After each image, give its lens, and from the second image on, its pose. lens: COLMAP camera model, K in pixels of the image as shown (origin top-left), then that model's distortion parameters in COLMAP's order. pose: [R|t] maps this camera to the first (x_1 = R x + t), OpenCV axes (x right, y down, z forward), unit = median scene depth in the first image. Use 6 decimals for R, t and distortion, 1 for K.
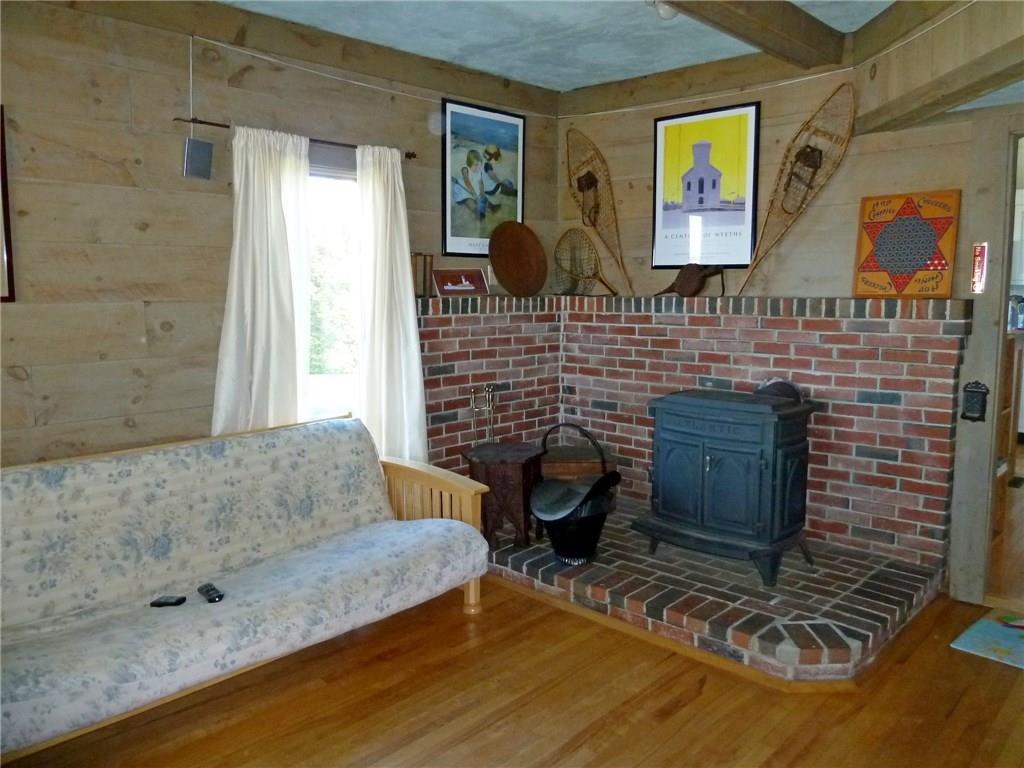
lens RADIAL K [[773.0, 0, 516.8], [0, 773.0, 379.4], [0, 0, 1]] dist [-0.018723, 0.004947]
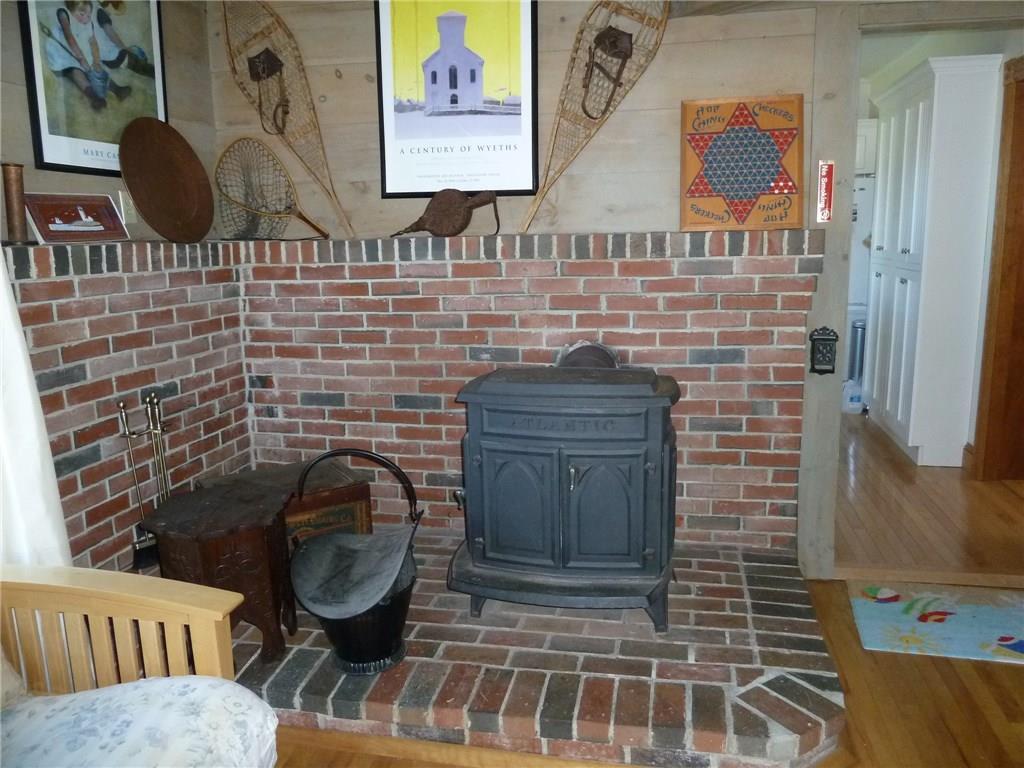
lens RADIAL K [[773.0, 0, 516.8], [0, 773.0, 379.4], [0, 0, 1]] dist [-0.018723, 0.004947]
pose [[0.844805, -0.111273, 0.523377, -0.122850], [0.080765, 0.993449, 0.080847, -0.031792], [-0.528944, -0.026029, 0.848257, 0.398288]]
